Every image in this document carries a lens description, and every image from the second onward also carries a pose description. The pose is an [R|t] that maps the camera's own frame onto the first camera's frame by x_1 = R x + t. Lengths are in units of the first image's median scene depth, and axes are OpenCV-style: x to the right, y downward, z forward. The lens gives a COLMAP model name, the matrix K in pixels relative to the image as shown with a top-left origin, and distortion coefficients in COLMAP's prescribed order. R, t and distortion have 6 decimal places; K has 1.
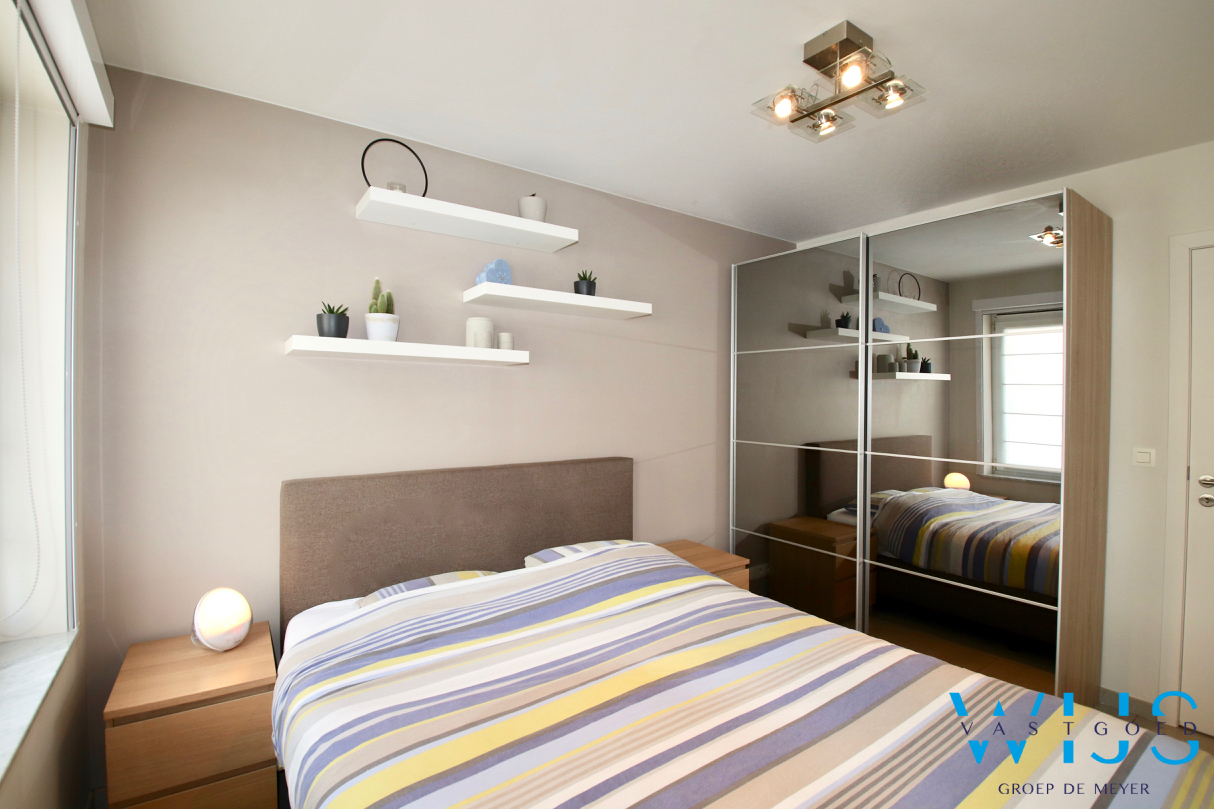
lens RADIAL K [[571.2, 0, 601.4], [0, 571.2, 400.0], [0, 0, 1]] dist [-0.001334, -0.010495]
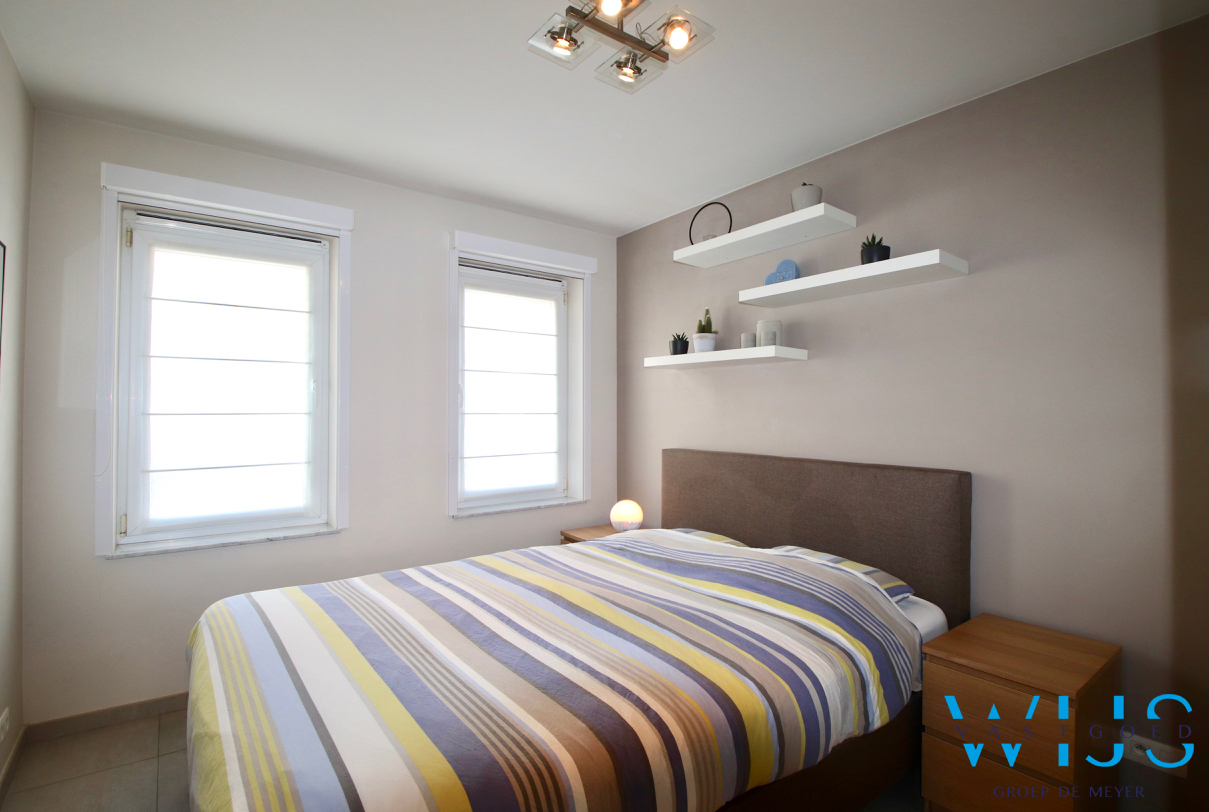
lens RADIAL K [[583.9, 0, 604.5], [0, 583.9, 406.0], [0, 0, 1]] dist [-0.000571, -0.000281]
pose [[0.002813, -0.017379, -0.999845, 1.015991], [-0.013138, 0.999762, -0.017415, 0.051269], [0.999910, 0.013185, 0.002584, 0.761948]]
